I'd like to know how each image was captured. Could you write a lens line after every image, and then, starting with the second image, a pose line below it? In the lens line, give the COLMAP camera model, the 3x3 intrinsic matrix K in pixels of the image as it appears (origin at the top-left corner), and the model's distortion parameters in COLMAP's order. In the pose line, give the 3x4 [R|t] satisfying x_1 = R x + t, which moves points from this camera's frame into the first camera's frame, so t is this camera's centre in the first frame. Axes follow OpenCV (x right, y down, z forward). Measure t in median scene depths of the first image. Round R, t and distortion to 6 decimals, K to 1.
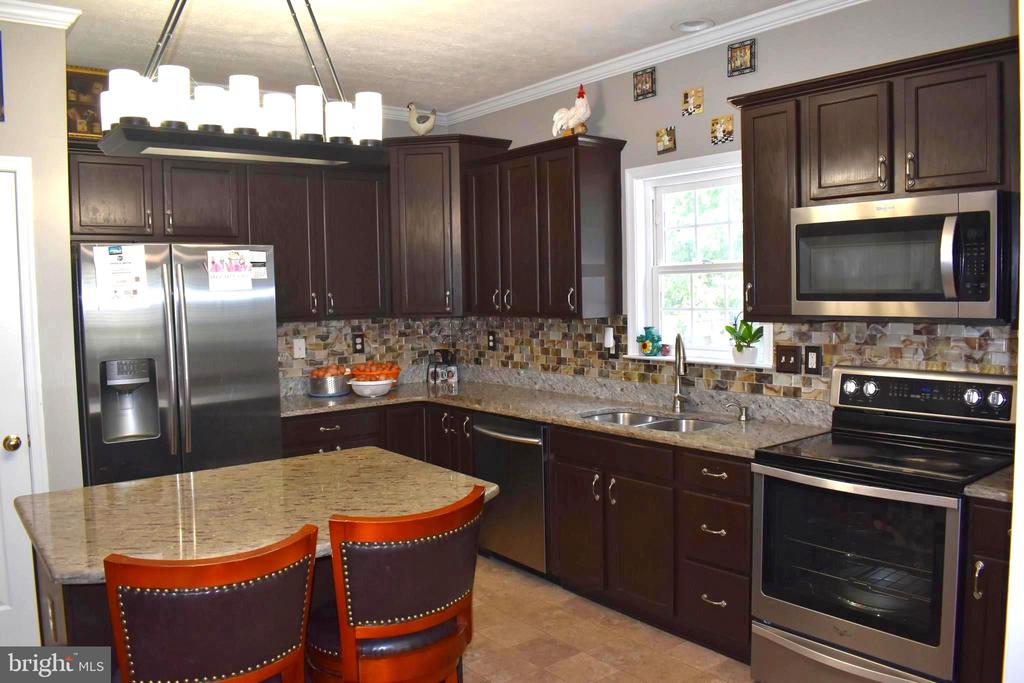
lens RADIAL K [[777.9, 0, 517.6], [0, 777.9, 350.5], [0, 0, 1]] dist [-0.107945, 0.020878]
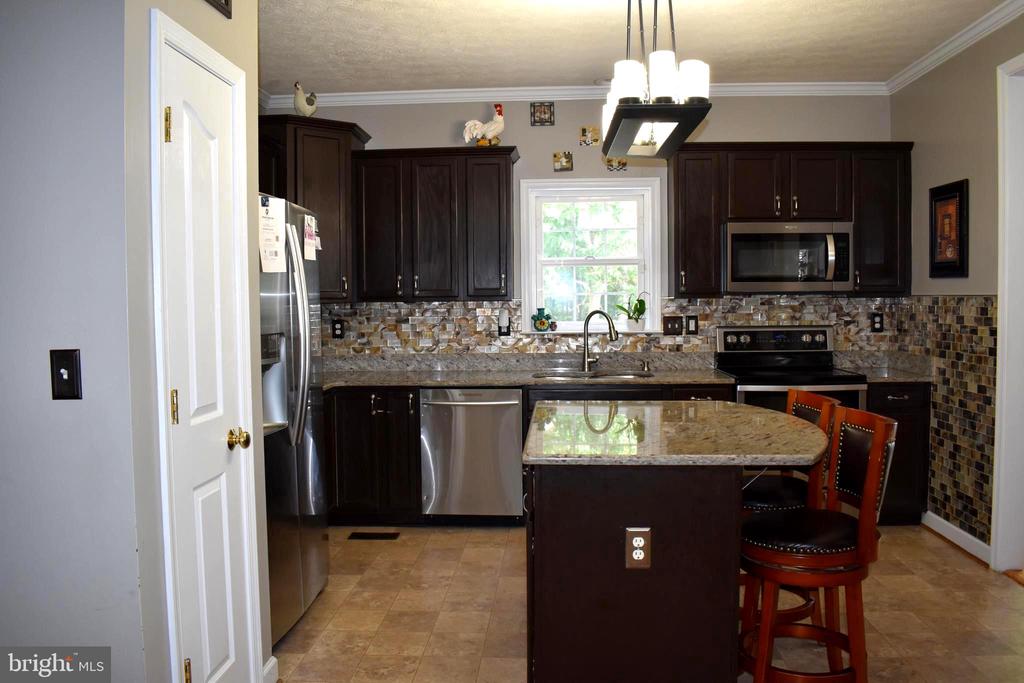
lens RADIAL K [[777.9, 0, 521.1], [0, 777.9, 333.1], [0, 0, 1]] dist [-0.107945, 0.020878]
pose [[0.671588, -0.018891, 0.740684, -0.926305], [0.054713, 0.998210, -0.024150, 0.045073], [-0.738902, 0.056744, 0.671420, 0.228969]]
